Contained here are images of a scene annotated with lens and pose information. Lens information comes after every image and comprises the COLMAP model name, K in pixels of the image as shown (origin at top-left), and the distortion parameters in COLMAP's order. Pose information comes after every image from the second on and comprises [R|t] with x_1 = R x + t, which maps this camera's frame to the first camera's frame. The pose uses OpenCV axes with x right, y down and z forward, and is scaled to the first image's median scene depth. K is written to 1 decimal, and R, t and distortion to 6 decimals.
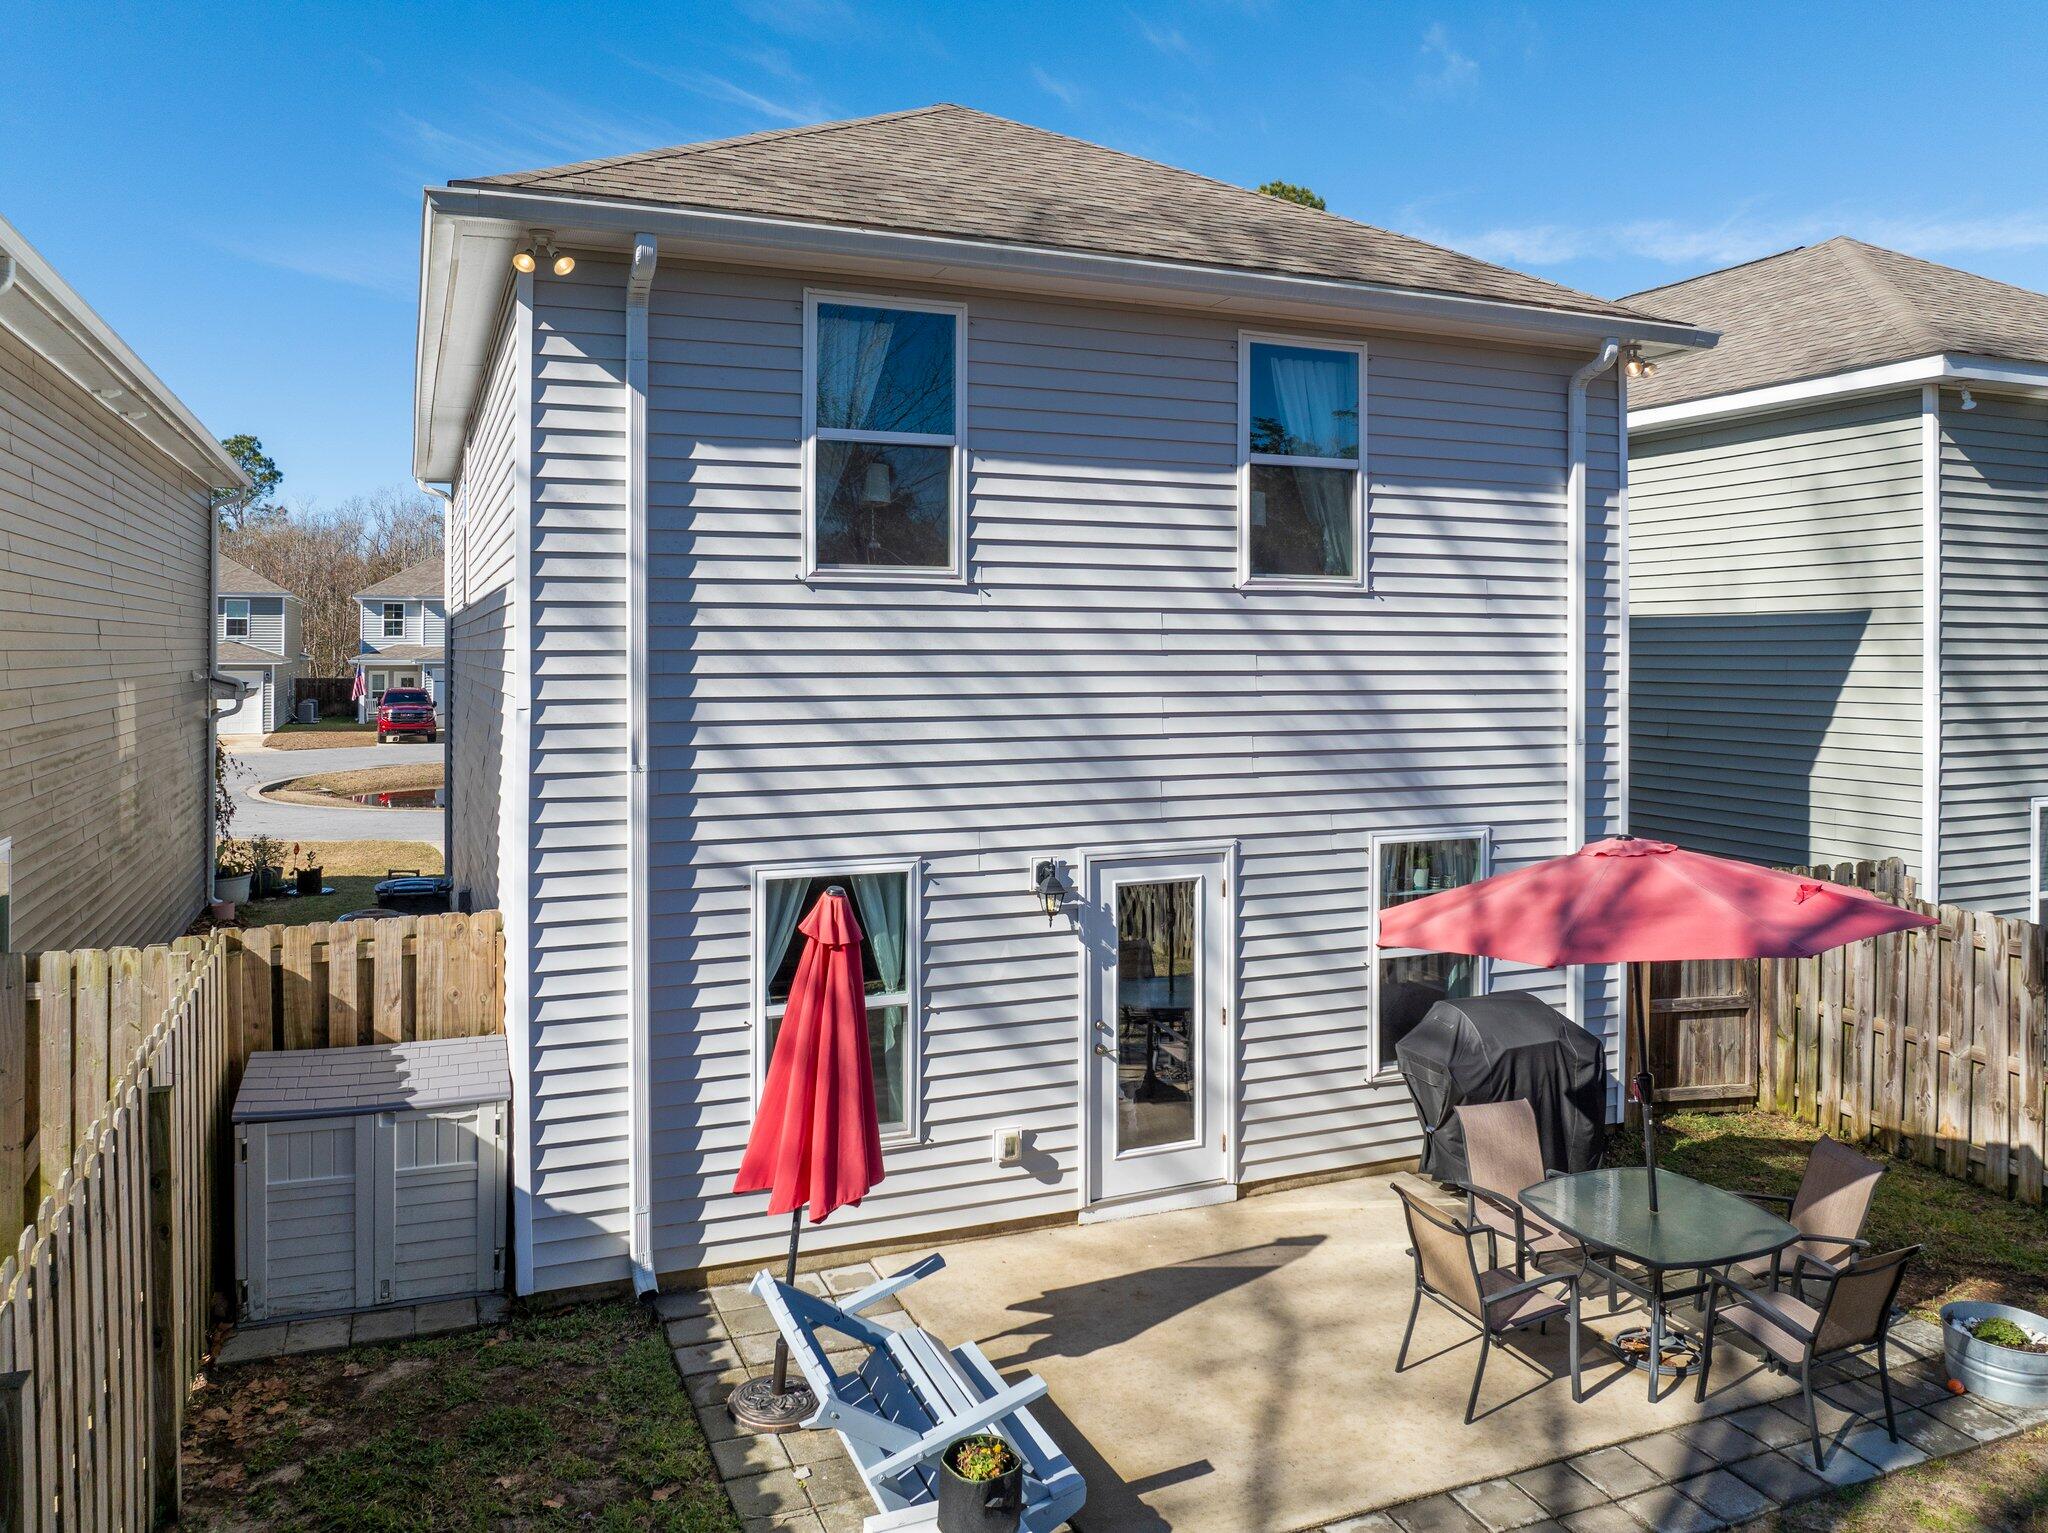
lens RADIAL K [[1478.9, 0, 1023.2], [0, 1478.9, 758.6], [0, 0, 1]] dist [-0.030515, -0.001555]
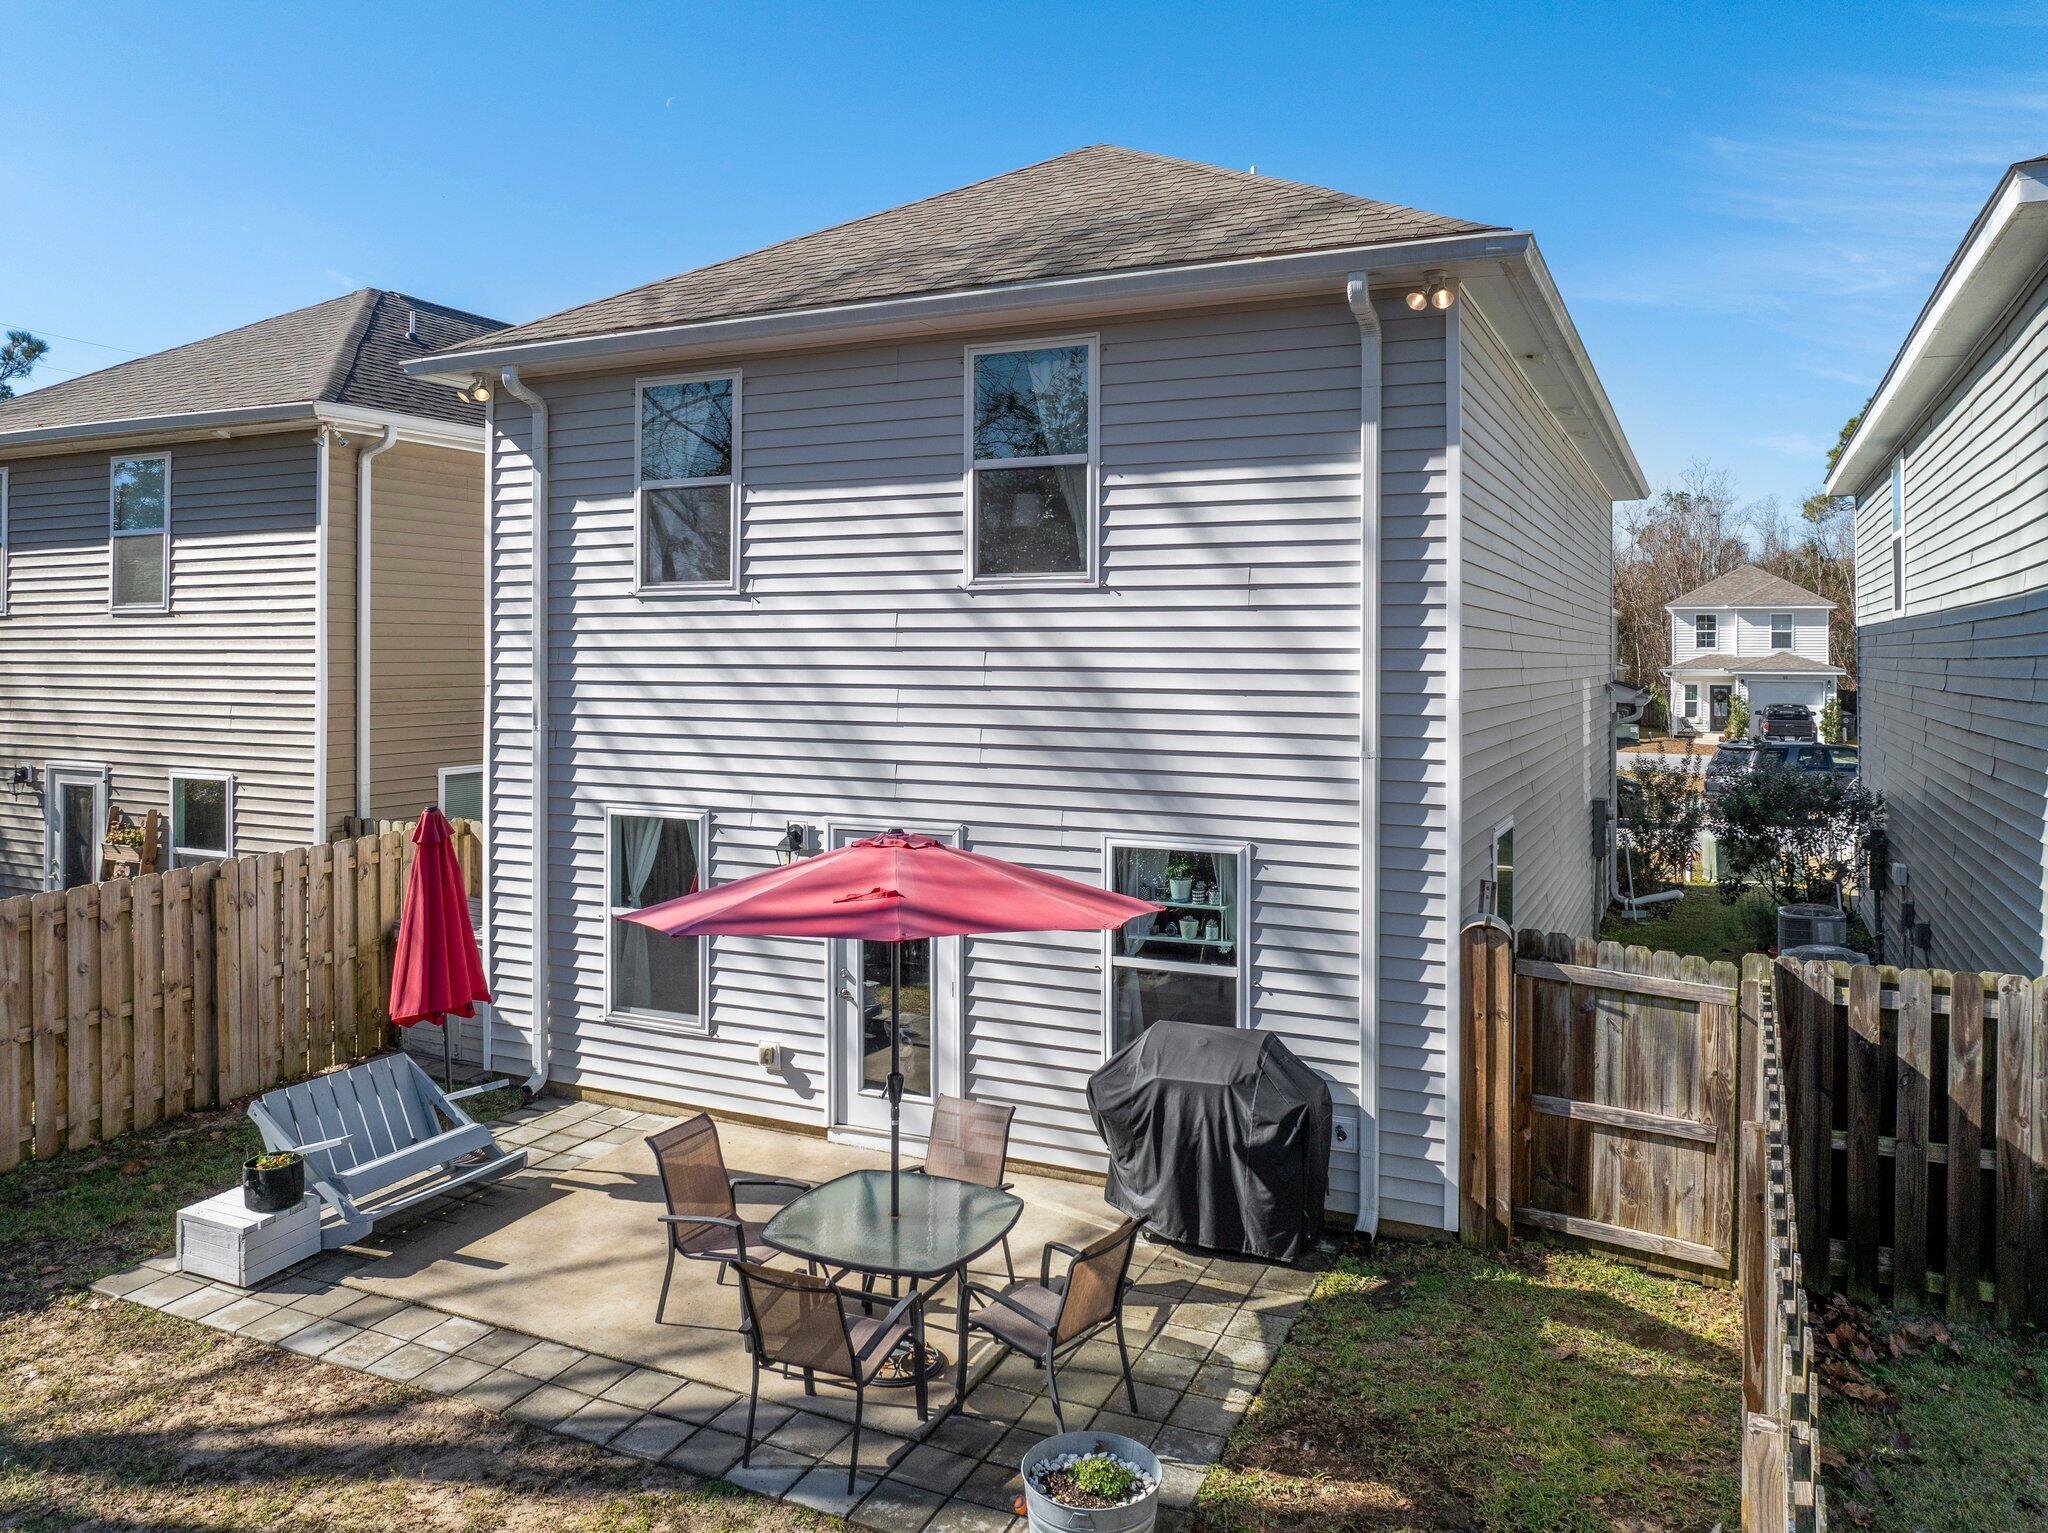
lens RADIAL K [[1480.6, 0, 1026.8], [0, 1480.6, 773.9], [0, 0, 1]] dist [-0.029427, -0.002265]
pose [[0.670063, 0.059666, -0.739902, 0.999838], [-0.057837, 0.997931, 0.028096, -0.015100], [0.740048, 0.023967, 0.672127, 0.329280]]
